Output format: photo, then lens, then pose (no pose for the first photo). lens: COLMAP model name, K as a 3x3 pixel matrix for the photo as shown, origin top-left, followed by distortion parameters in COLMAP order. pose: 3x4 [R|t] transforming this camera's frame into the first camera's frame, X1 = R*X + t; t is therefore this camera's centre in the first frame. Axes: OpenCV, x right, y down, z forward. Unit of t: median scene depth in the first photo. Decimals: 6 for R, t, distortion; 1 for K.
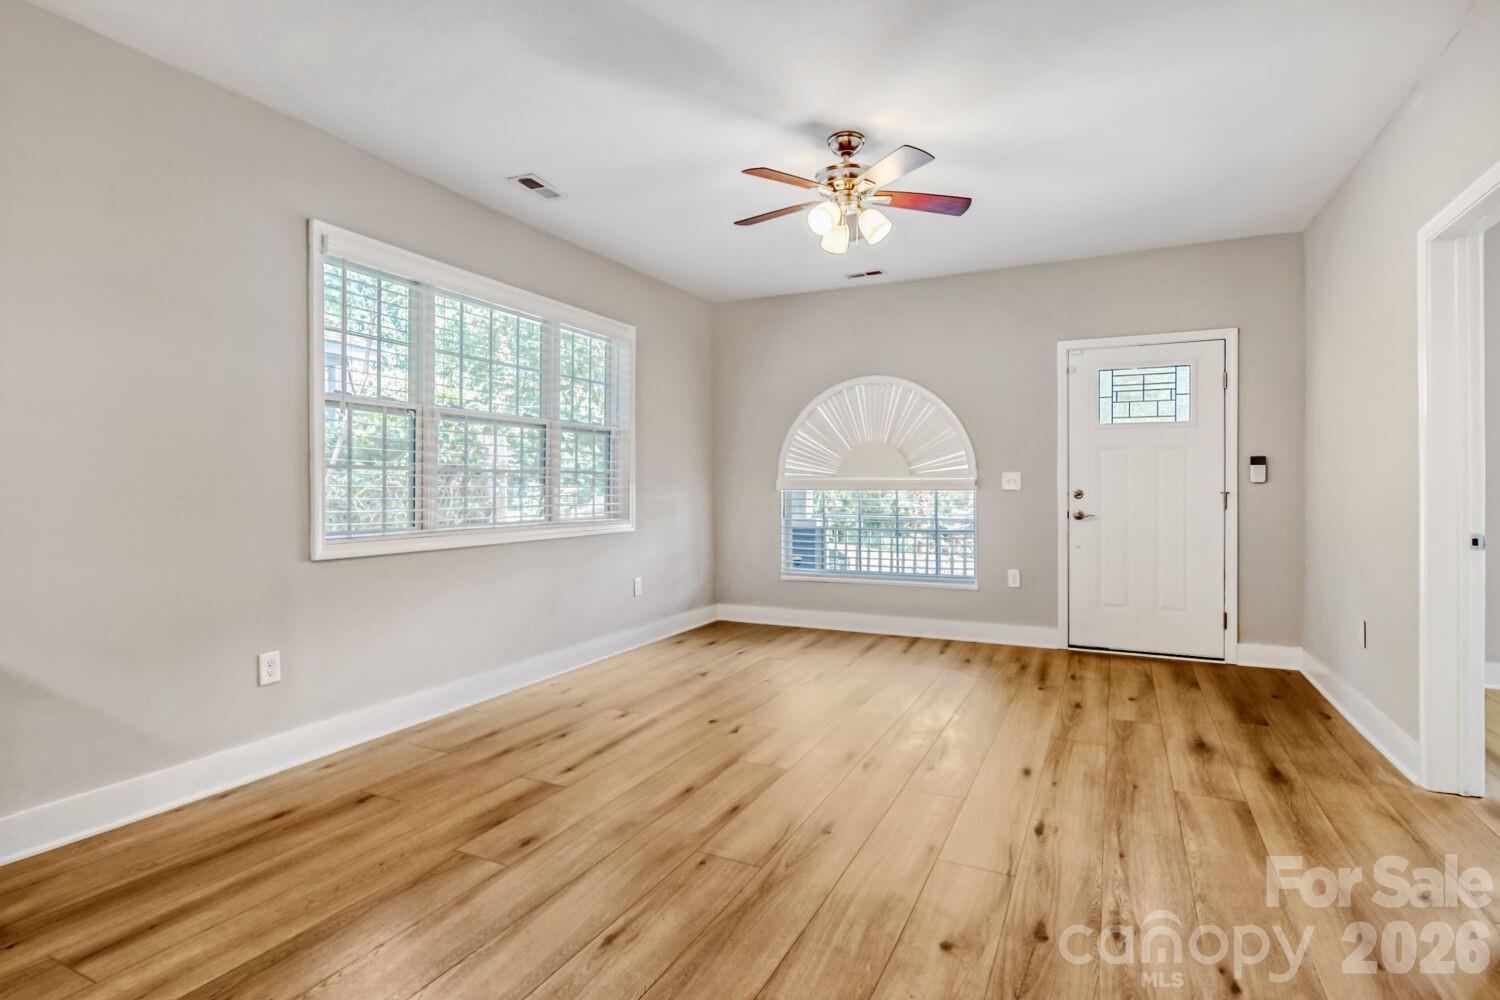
lens RADIAL K [[748.7, 0, 751.2], [0, 748.7, 492.6], [0, 0, 1]] dist [-0.002186, -0.003253]
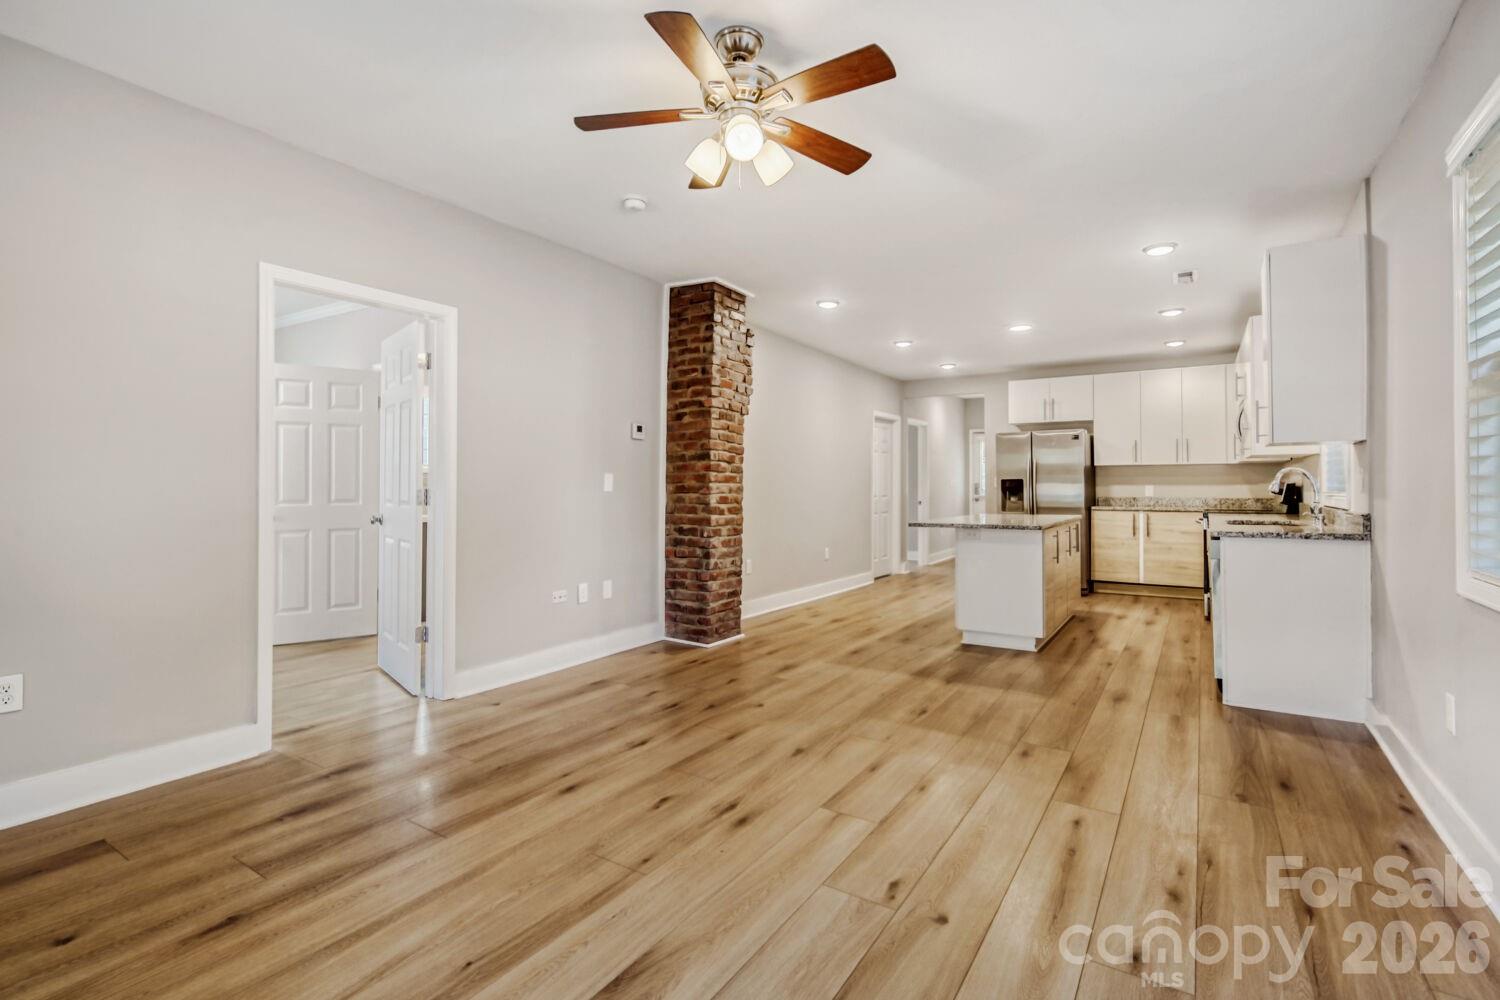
lens RADIAL K [[701.1, 0, 744.3], [0, 701.1, 480.3], [0, 0, 1]] dist [-0.000175, -0.001117]
pose [[-0.991864, -0.003396, 0.127254, 0.029827], [-0.002653, 0.999978, 0.006004, -0.022906], [-0.127272, 0.005618, -0.991852, 1.600869]]
